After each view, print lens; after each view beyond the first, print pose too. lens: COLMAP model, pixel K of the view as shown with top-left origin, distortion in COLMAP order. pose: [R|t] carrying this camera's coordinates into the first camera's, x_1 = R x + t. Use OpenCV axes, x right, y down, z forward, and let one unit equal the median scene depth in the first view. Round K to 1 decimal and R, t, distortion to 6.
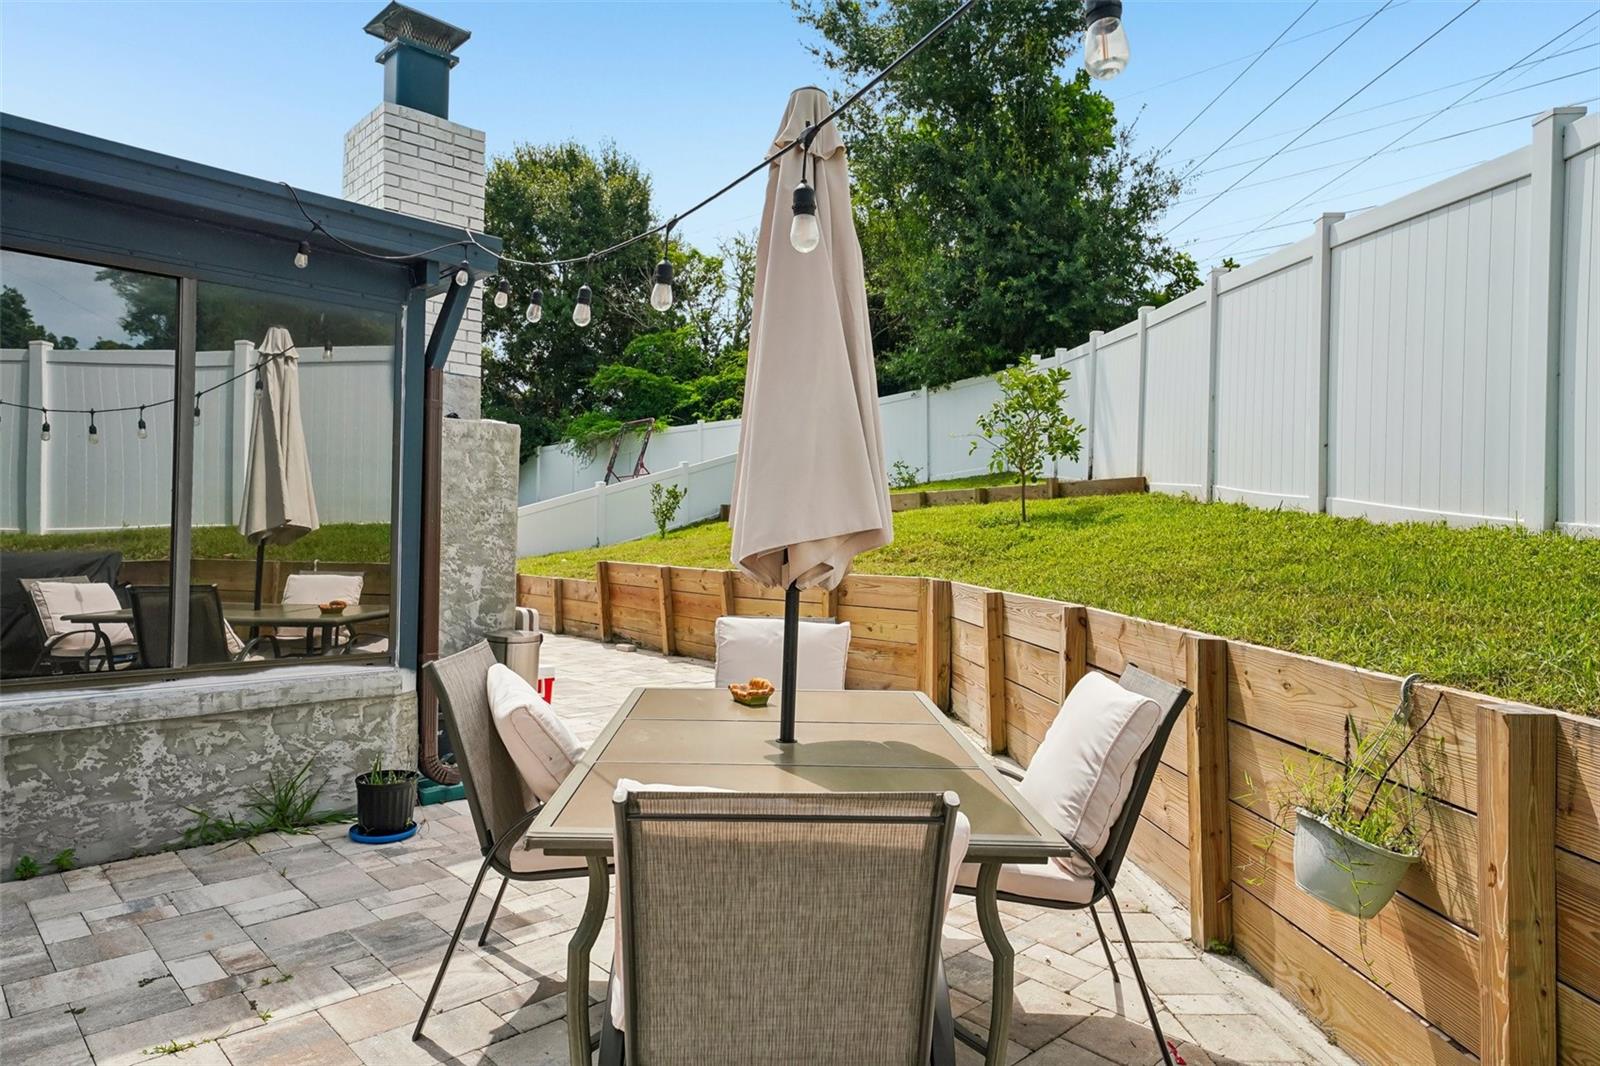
lens RADIAL K [[979.0, 0, 800.7], [0, 979.0, 537.4], [0, 0, 1]] dist [0.028306, -0.000192]
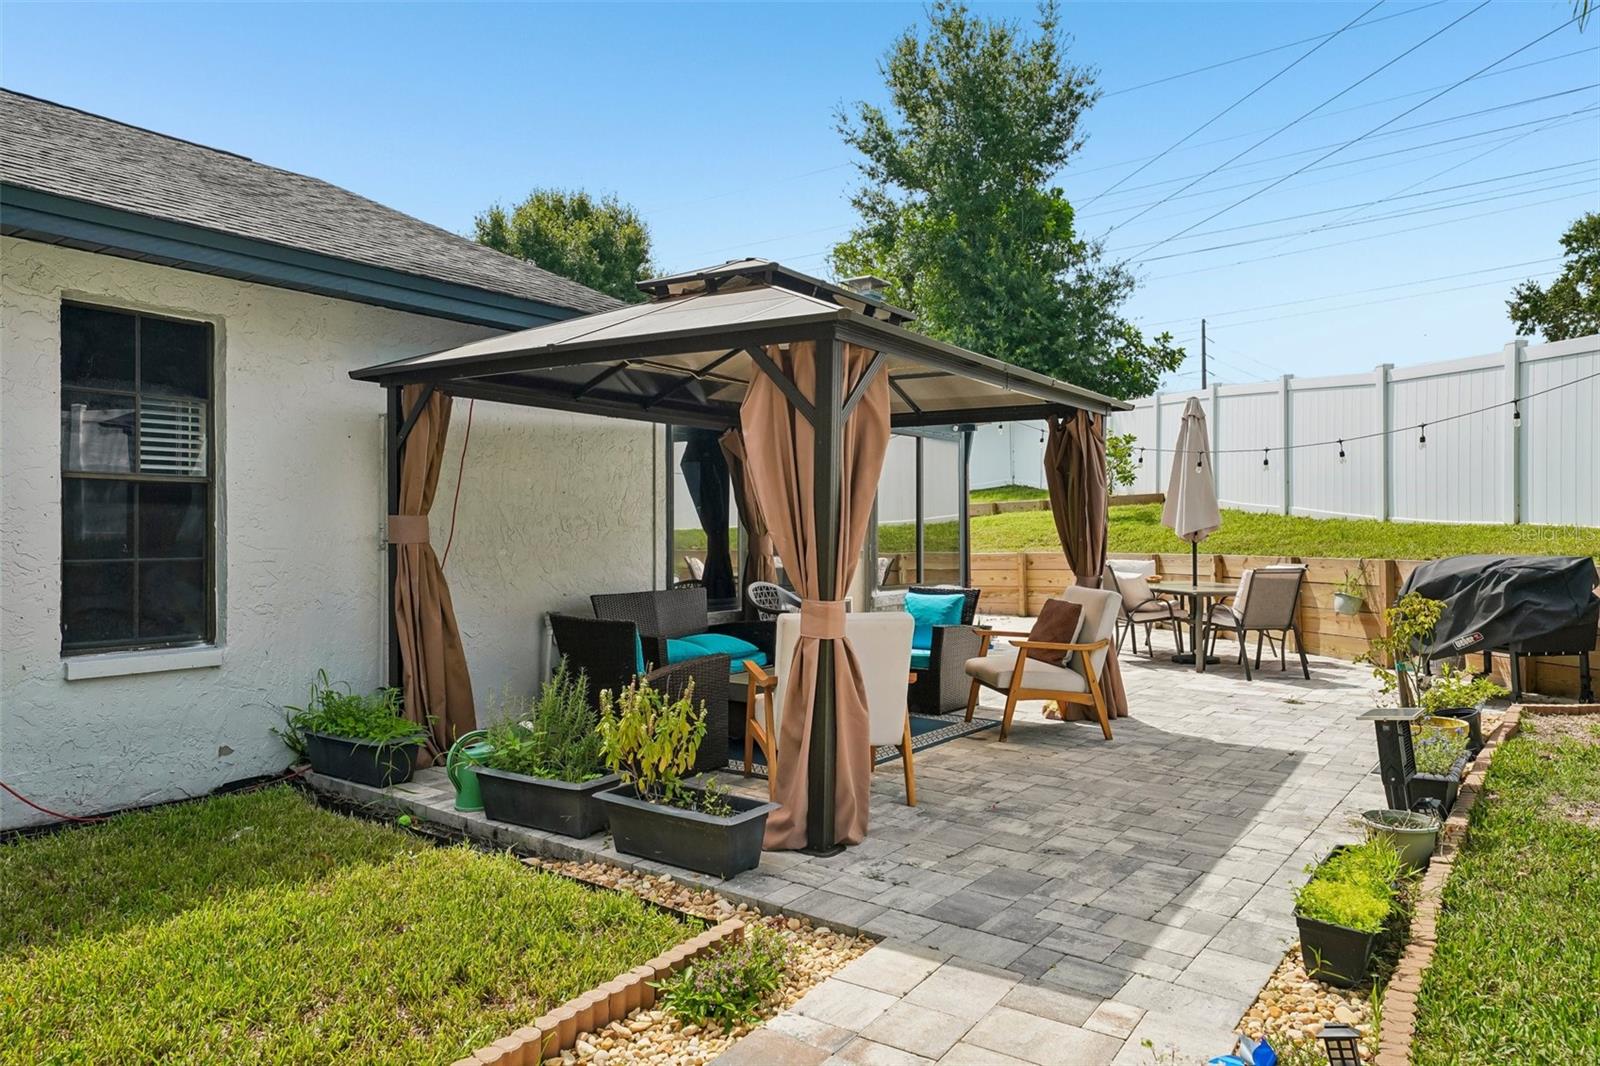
lens RADIAL K [[1047.0, 0, 803.3], [0, 1047.0, 530.5], [0, 0, 1]] dist [0.051033, 0.000159]
pose [[0.987329, -0.021497, 0.157227, -0.331380], [0.022888, 0.999713, -0.007043, 0.000796], [-0.157030, 0.010552, 0.987537, -0.419263]]
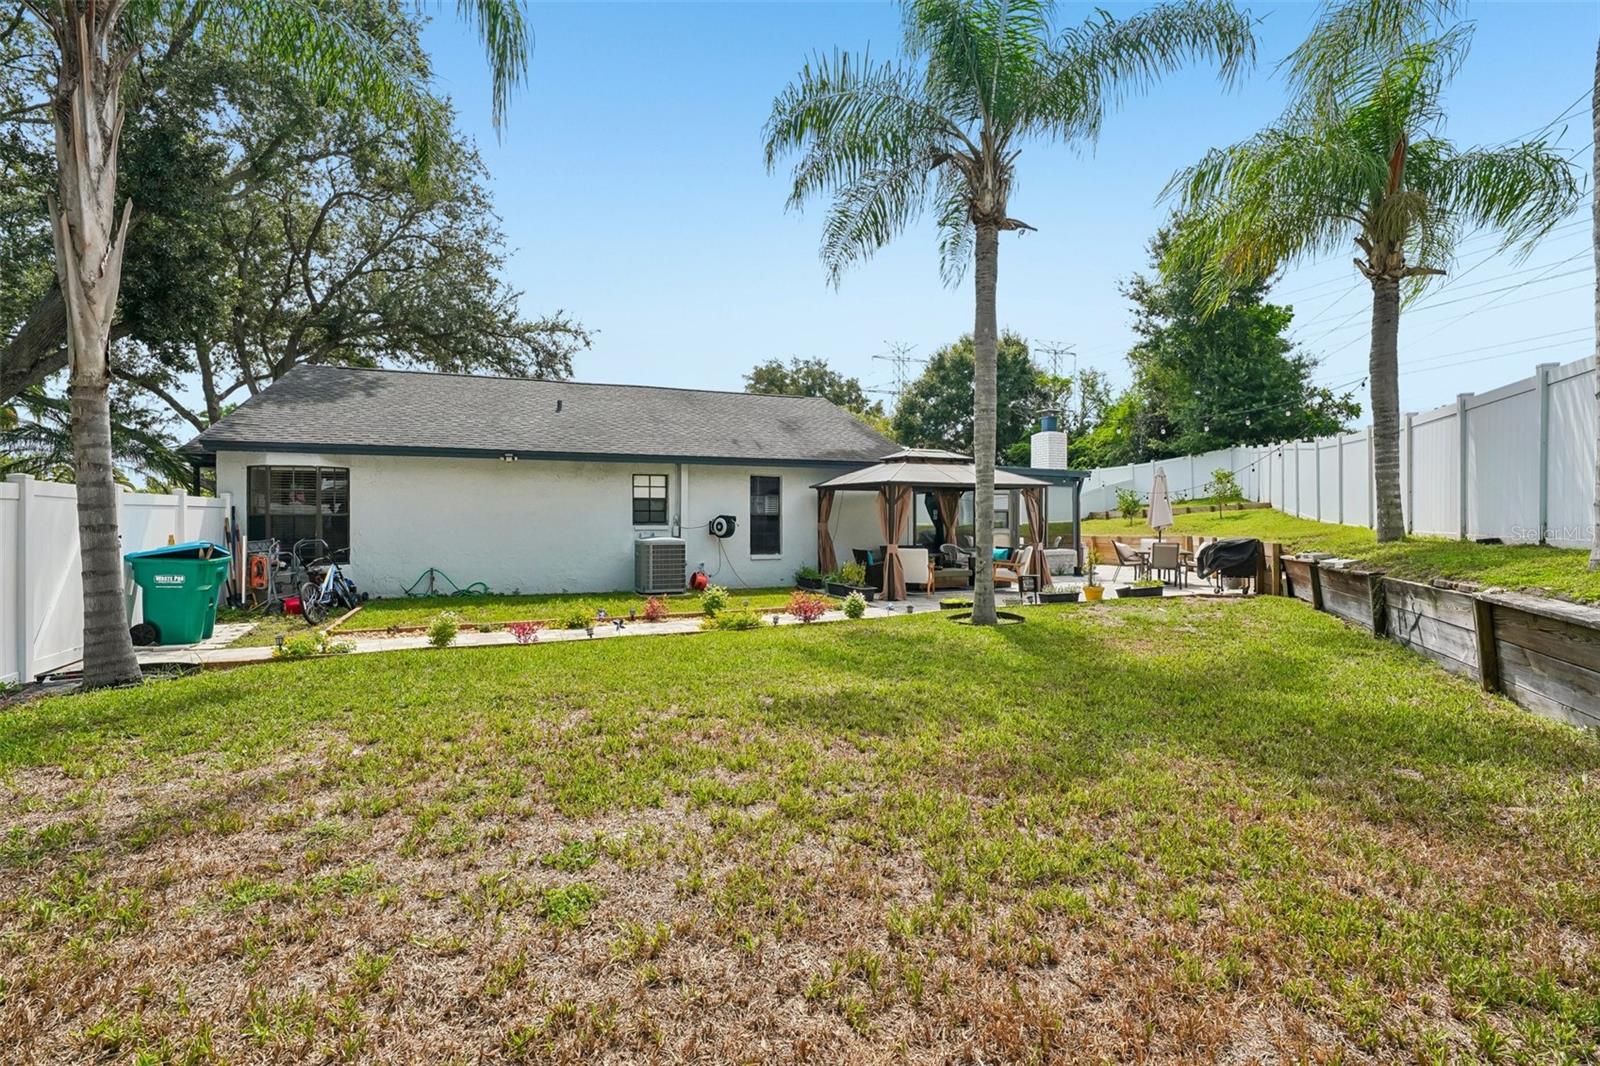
lens RADIAL K [[718.5, 0, 795.8], [0, 718.5, 520.1], [0, 0, 1]] dist [-0.001873, -0.000078]
pose [[0.923869, -0.020335, -0.382169, -0.085195], [0.015623, 0.999759, -0.015429, 0.000233], [0.382391, 0.008284, 0.923964, -0.915558]]
